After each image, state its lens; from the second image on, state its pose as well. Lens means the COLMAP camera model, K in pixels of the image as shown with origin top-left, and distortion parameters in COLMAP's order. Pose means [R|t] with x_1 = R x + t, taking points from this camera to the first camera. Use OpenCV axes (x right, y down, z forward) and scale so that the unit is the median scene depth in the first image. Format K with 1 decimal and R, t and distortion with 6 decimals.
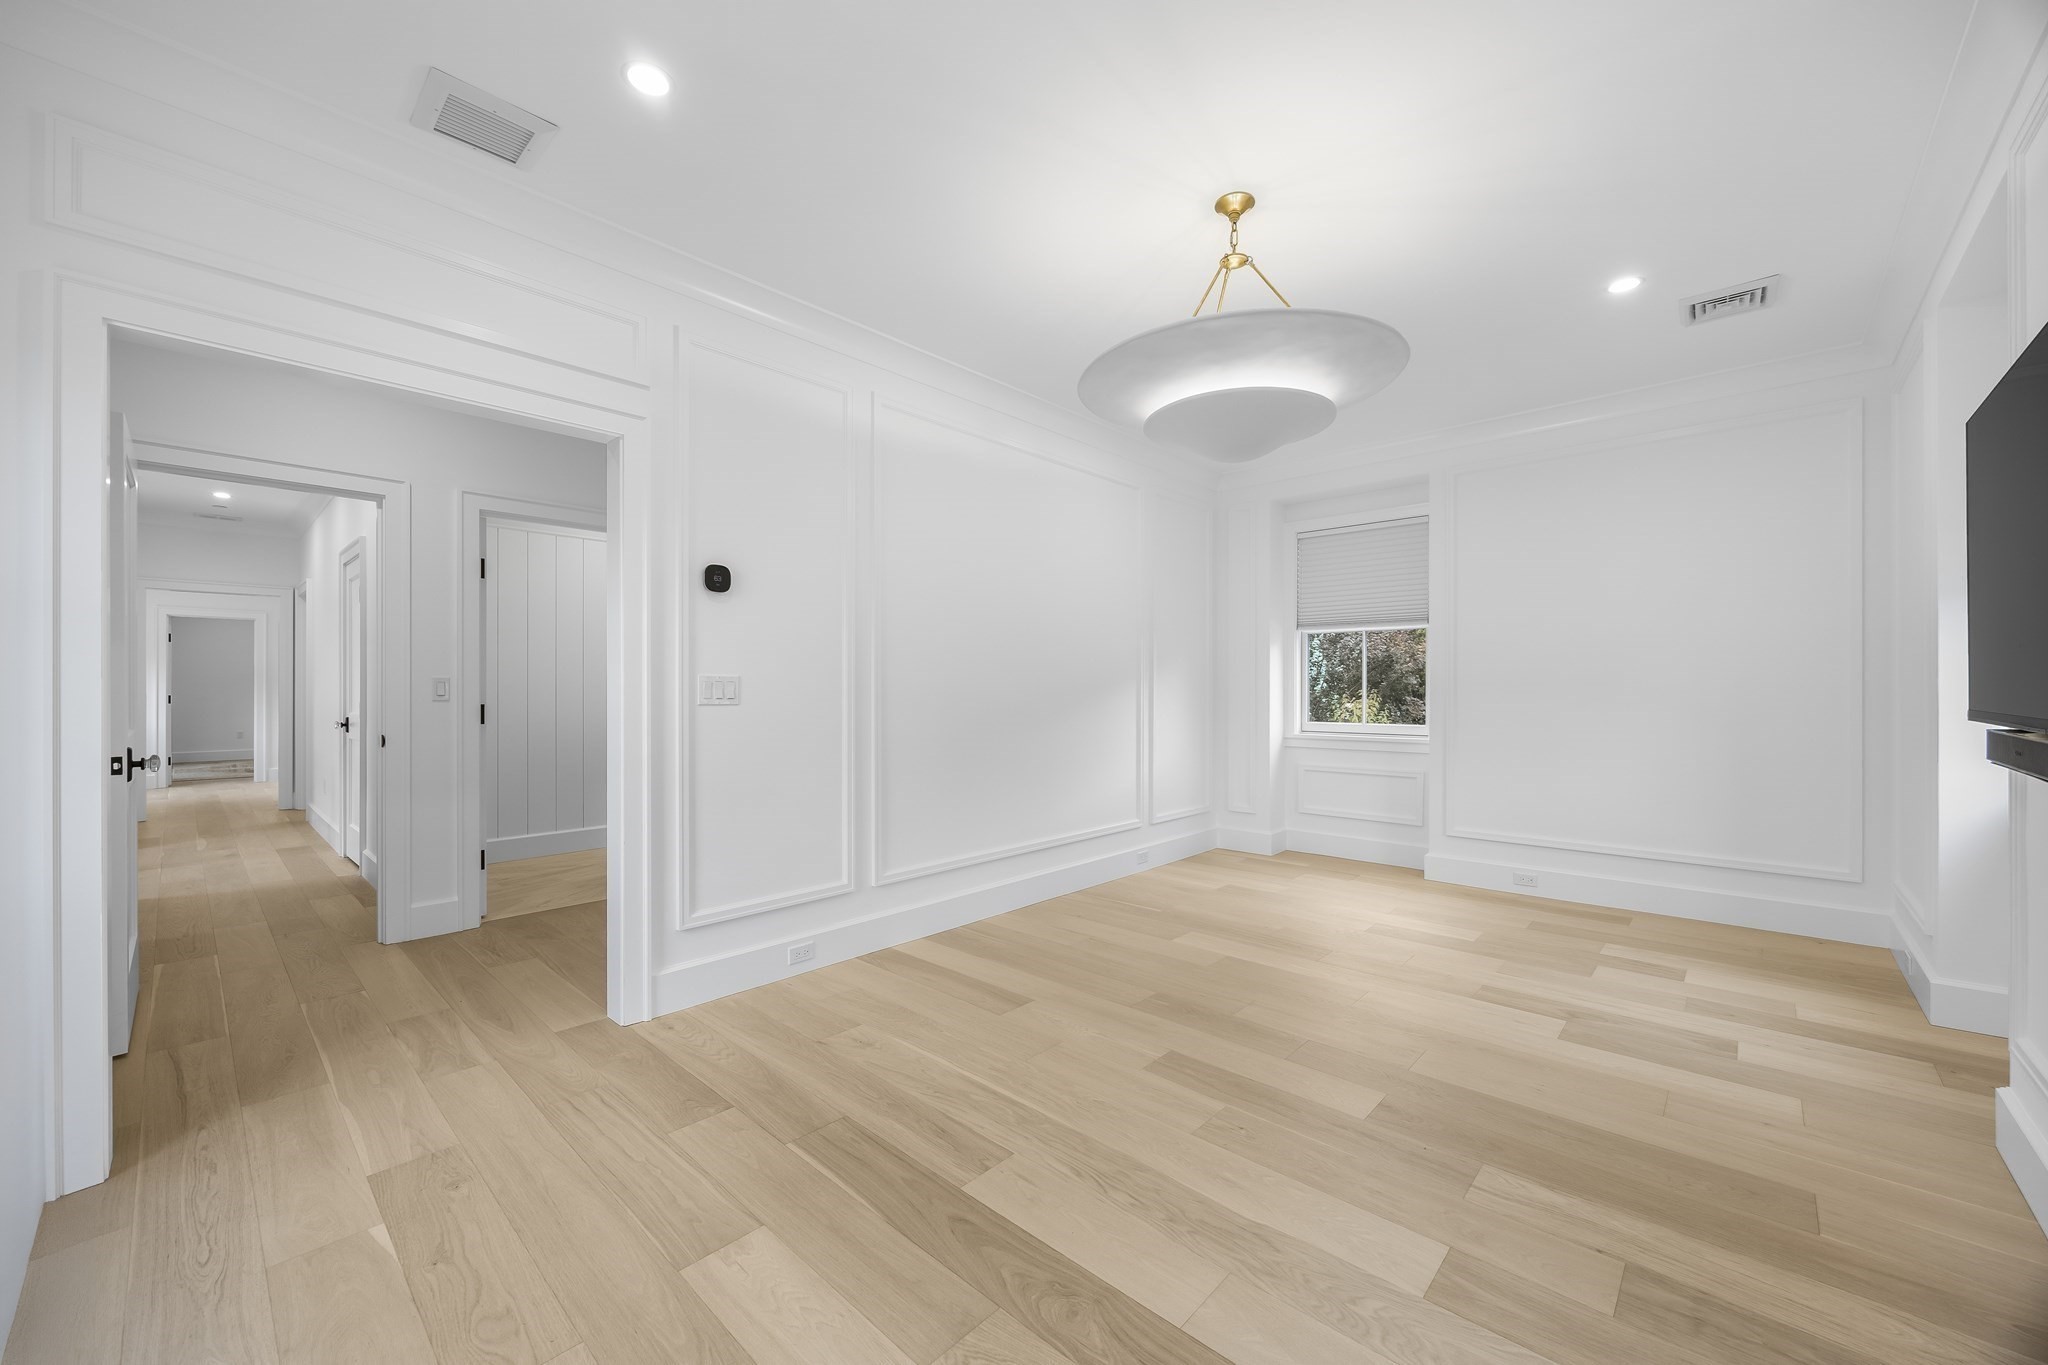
lens RADIAL K [[787.2, 0, 1013.9], [0, 787.2, 693.2], [0, 0, 1]] dist [-0.001837, -0.000083]
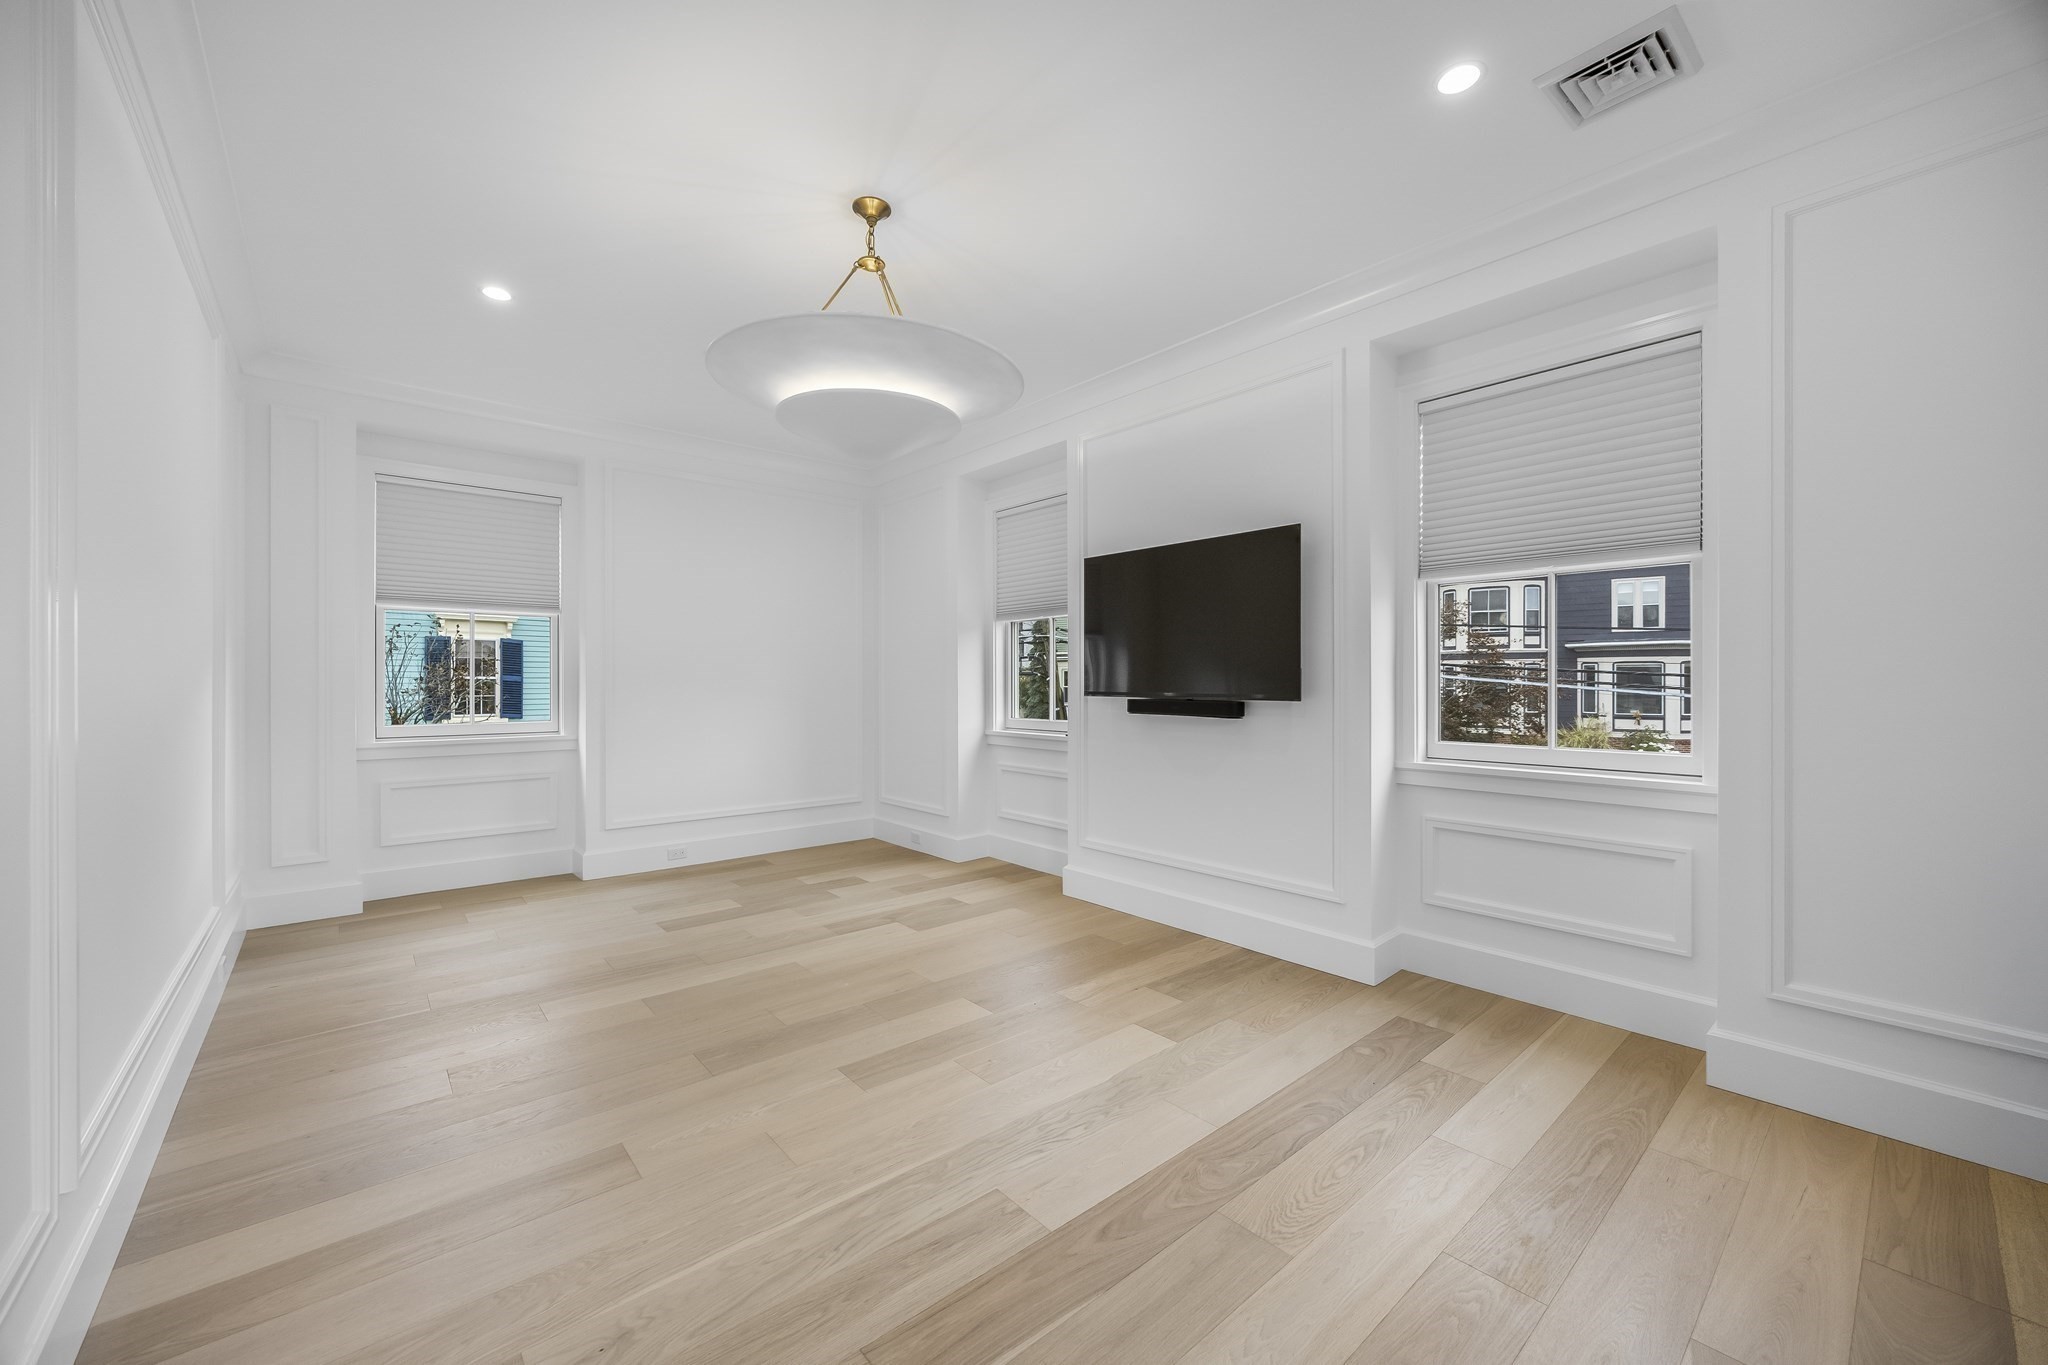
lens RADIAL K [[787.2, 0, 1028.6], [0, 787.2, 691.2], [0, 0, 1]] dist [-0.001837, -0.000083]
pose [[0.100122, -0.009787, 0.994927, -0.776475], [0.003676, 0.999948, 0.009466, -0.003948], [-0.994968, 0.002710, 0.100153, 0.746563]]
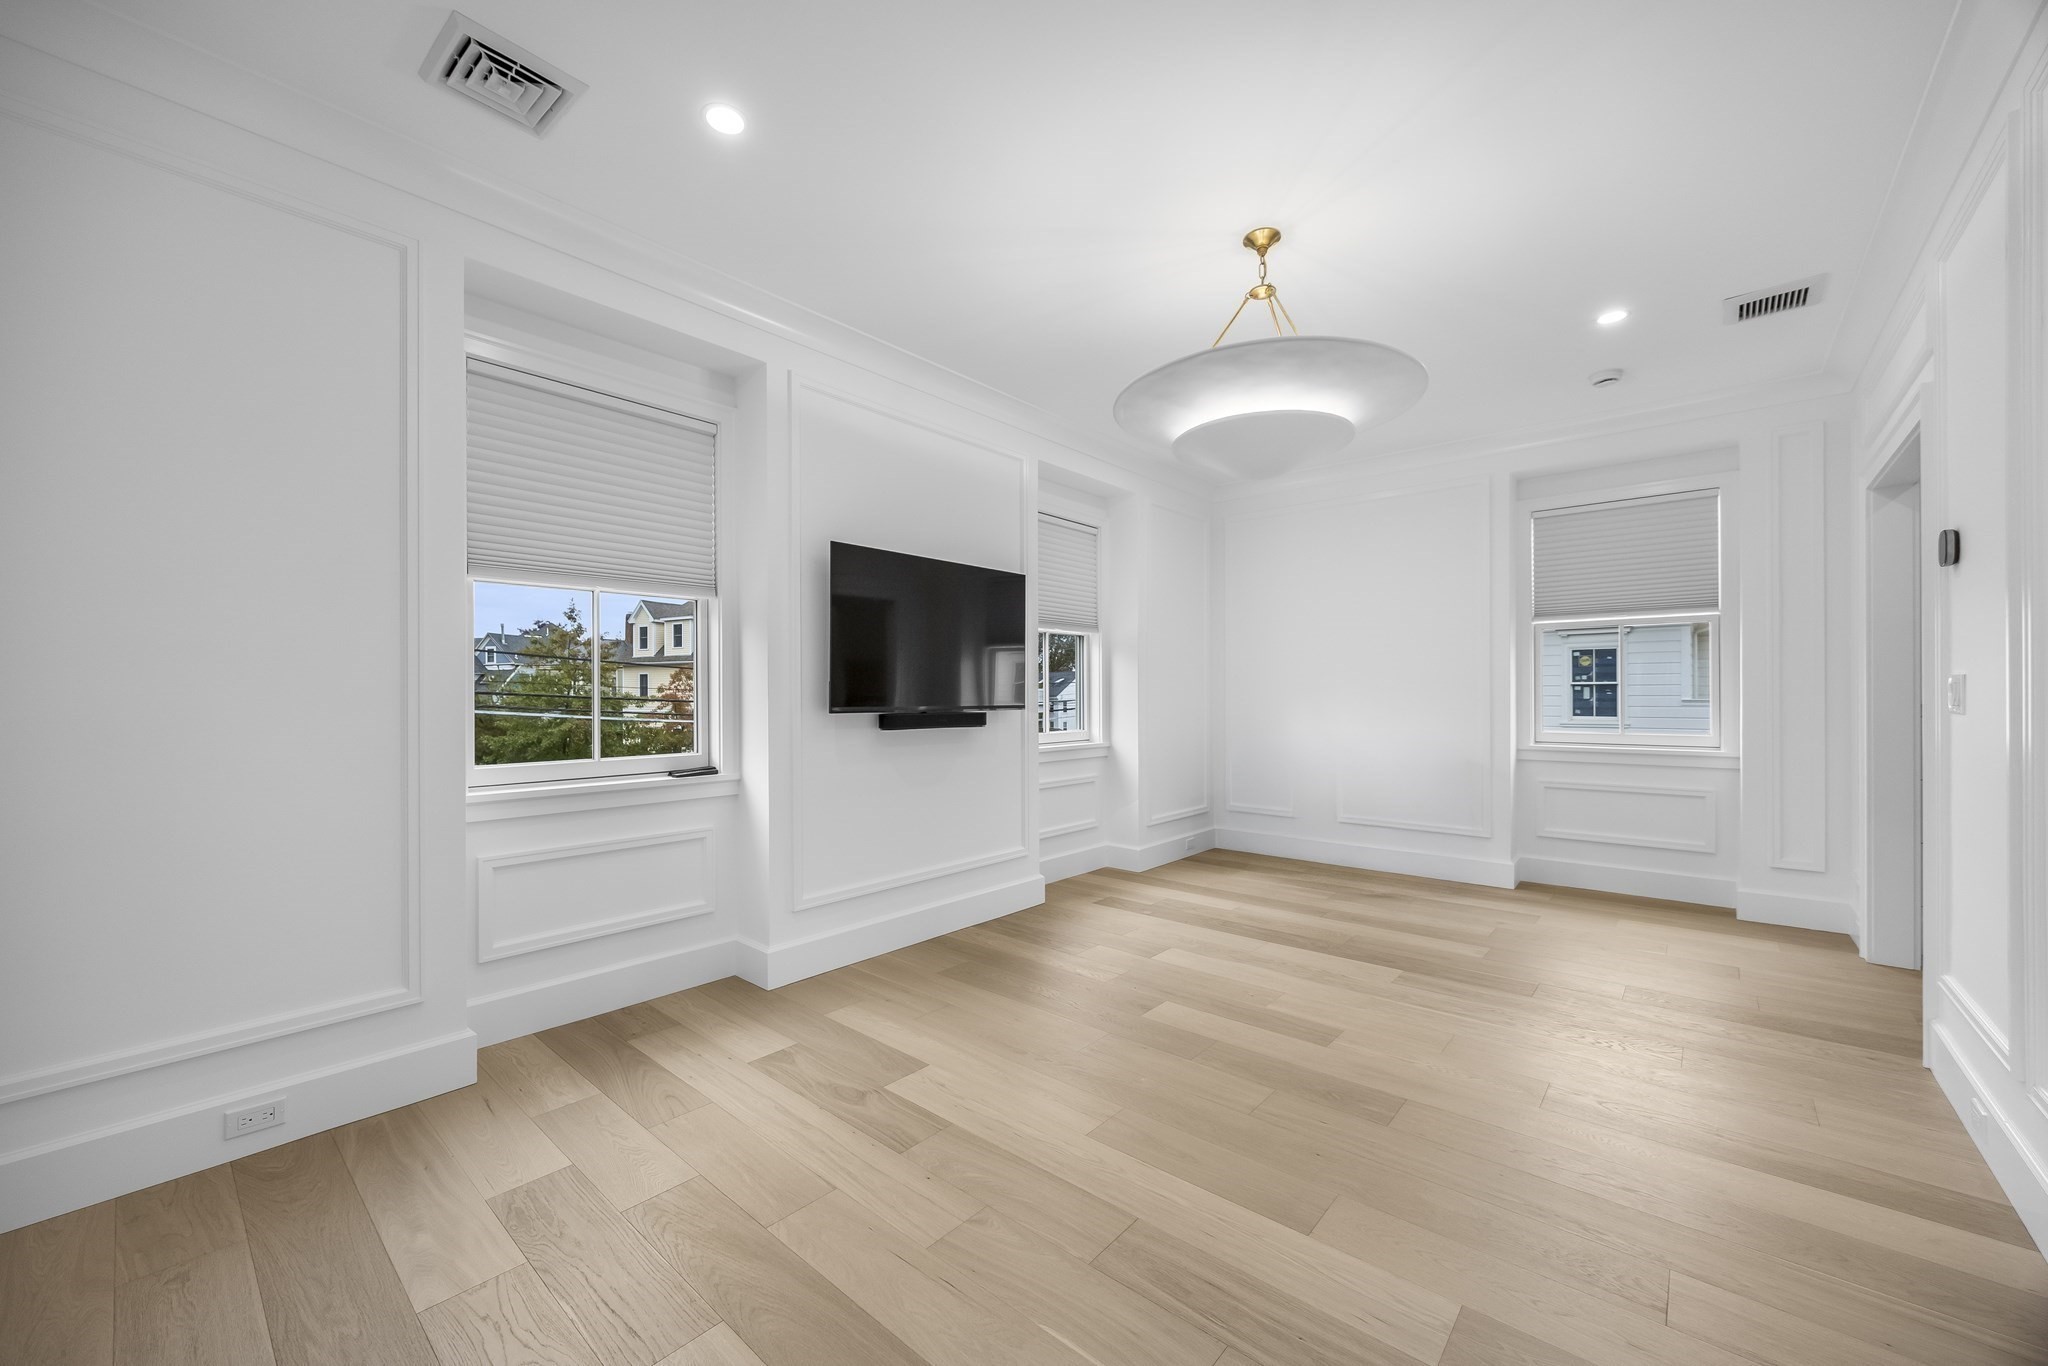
lens RADIAL K [[787.2, 0, 1029.1], [0, 787.2, 683.9], [0, 0, 1]] dist [-0.001837, -0.000083]
pose [[-0.998699, 0.007000, -0.050513, 0.696512], [0.007894, 0.999815, -0.017519, 0.000808], [0.050381, -0.017895, -0.998570, 2.207442]]
